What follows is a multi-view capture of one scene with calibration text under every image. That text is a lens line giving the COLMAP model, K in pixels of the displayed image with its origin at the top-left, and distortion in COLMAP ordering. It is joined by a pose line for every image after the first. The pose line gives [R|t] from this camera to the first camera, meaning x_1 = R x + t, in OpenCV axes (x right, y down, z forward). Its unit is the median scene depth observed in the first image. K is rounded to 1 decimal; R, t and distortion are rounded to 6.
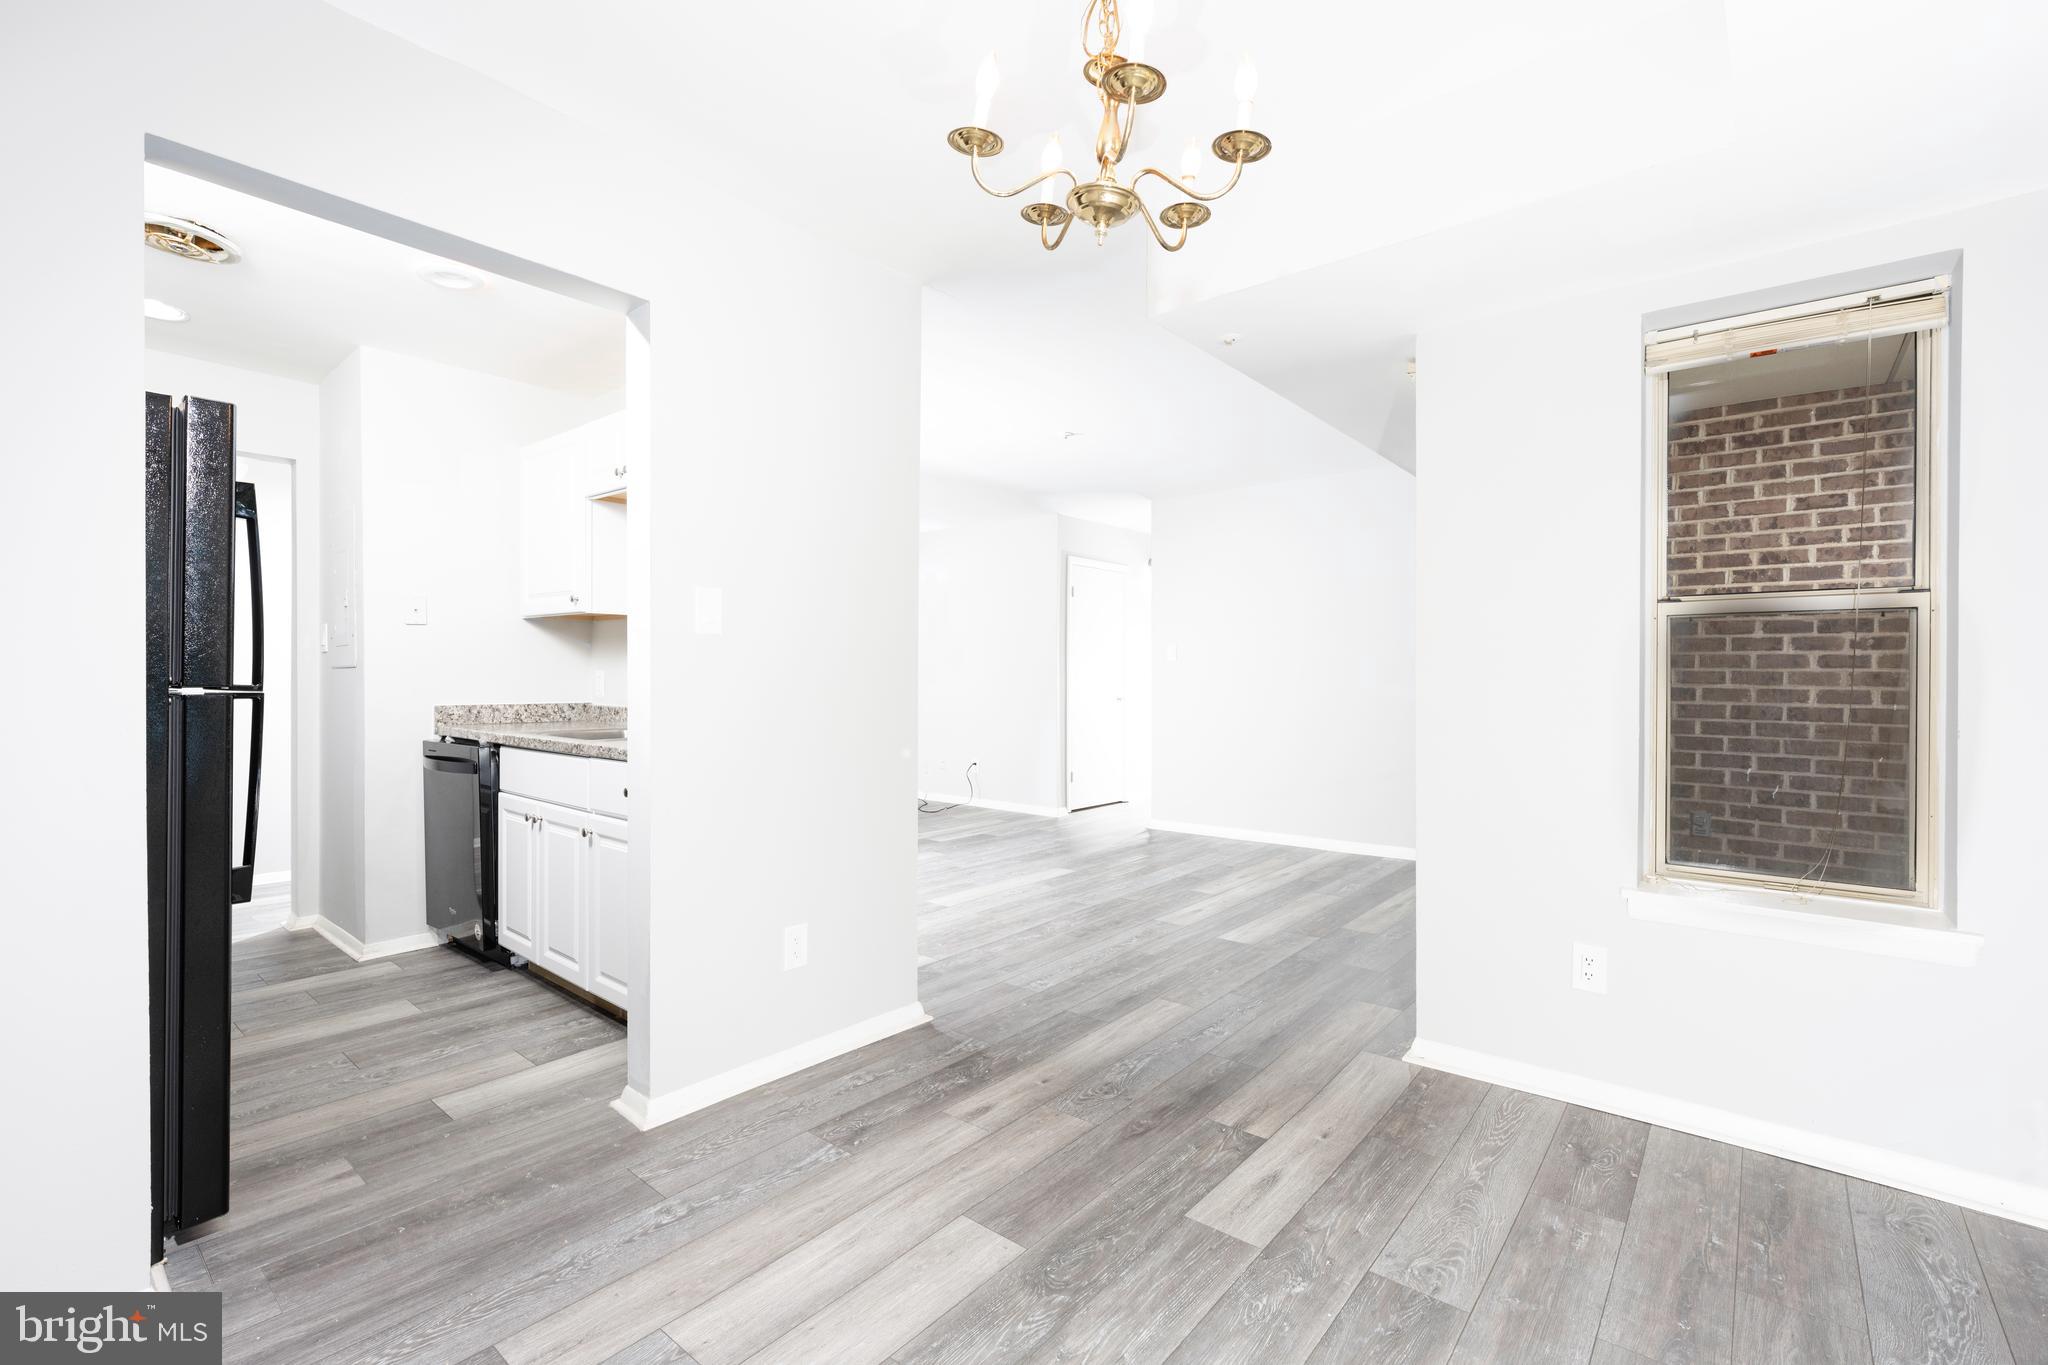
lens RADIAL K [[872.9, 0, 1026.6], [0, 872.9, 682.7], [0, 0, 1]] dist [0.002399, 0.000328]
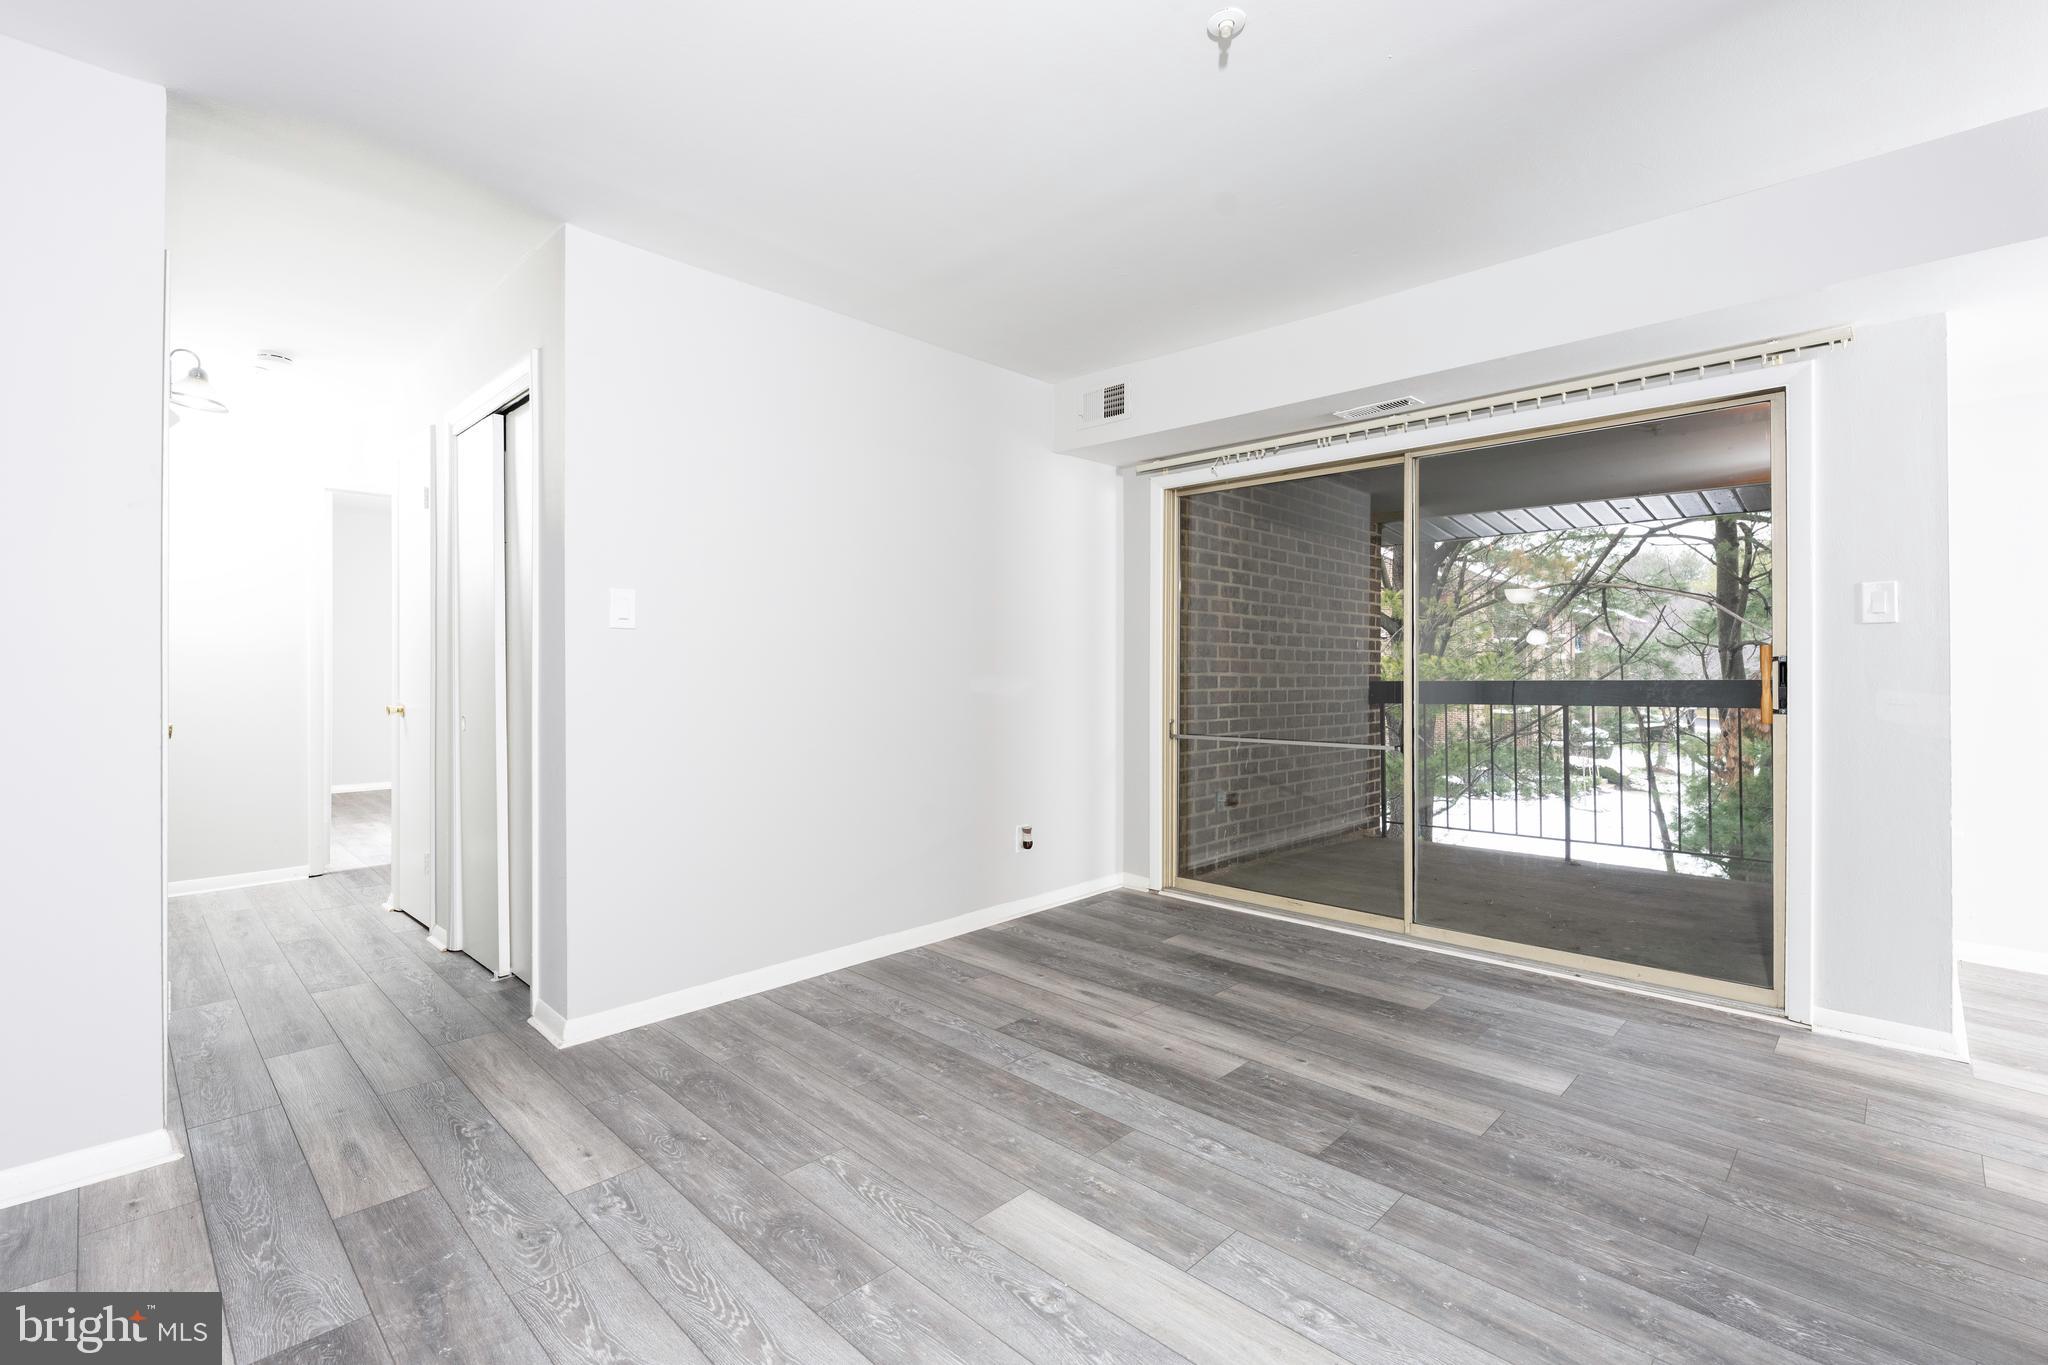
lens RADIAL K [[921.1, 0, 1024.9], [0, 921.1, 671.8], [0, 0, 1]] dist [0.000706, 0.000124]
pose [[0.081970, -0.006836, 0.996611, -0.414234], [0.003058, 0.999973, 0.006608, -0.008003], [-0.996630, 0.002506, 0.081988, 1.210550]]
